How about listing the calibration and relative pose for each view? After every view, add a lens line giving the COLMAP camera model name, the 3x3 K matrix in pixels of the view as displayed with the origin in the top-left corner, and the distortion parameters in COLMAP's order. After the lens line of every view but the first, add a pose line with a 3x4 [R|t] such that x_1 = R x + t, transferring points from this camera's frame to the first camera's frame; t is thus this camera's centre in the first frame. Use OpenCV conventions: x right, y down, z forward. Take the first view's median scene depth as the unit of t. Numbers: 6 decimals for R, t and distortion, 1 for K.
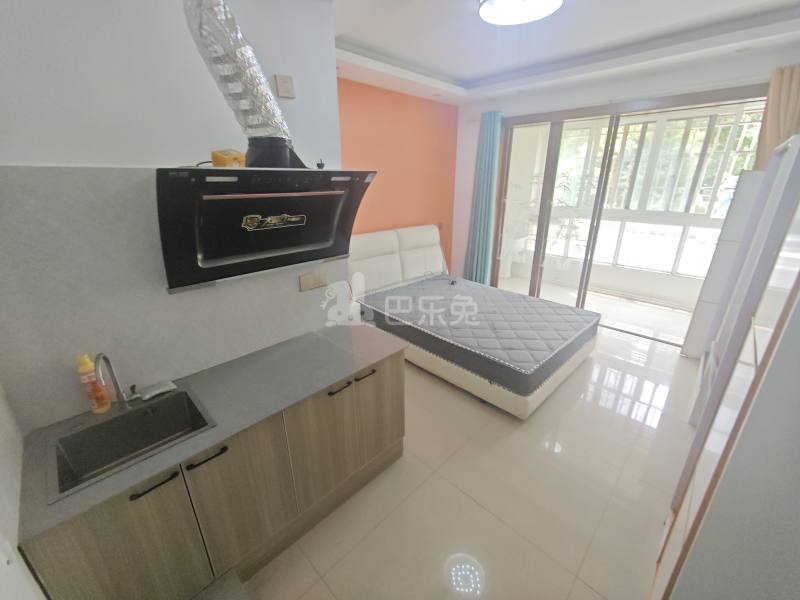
lens RADIAL K [[332.1, 0, 400.0], [0, 332.1, 300.0], [0, 0, 1]] dist [0.001014, 0.000422]
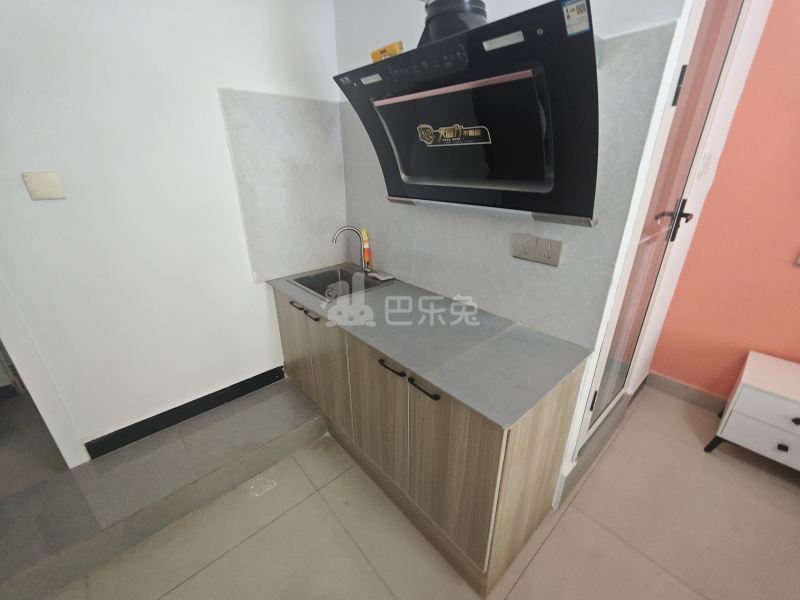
lens RADIAL K [[332.1, 0, 400.0], [0, 332.1, 300.0], [0, 0, 1]] dist [0.001014, 0.000422]
pose [[-0.065199, 0.393504, -0.917008, 0.447366], [-0.335159, 0.856943, 0.391559, -0.165121], [0.939903, 0.332872, 0.076015, 0.914086]]
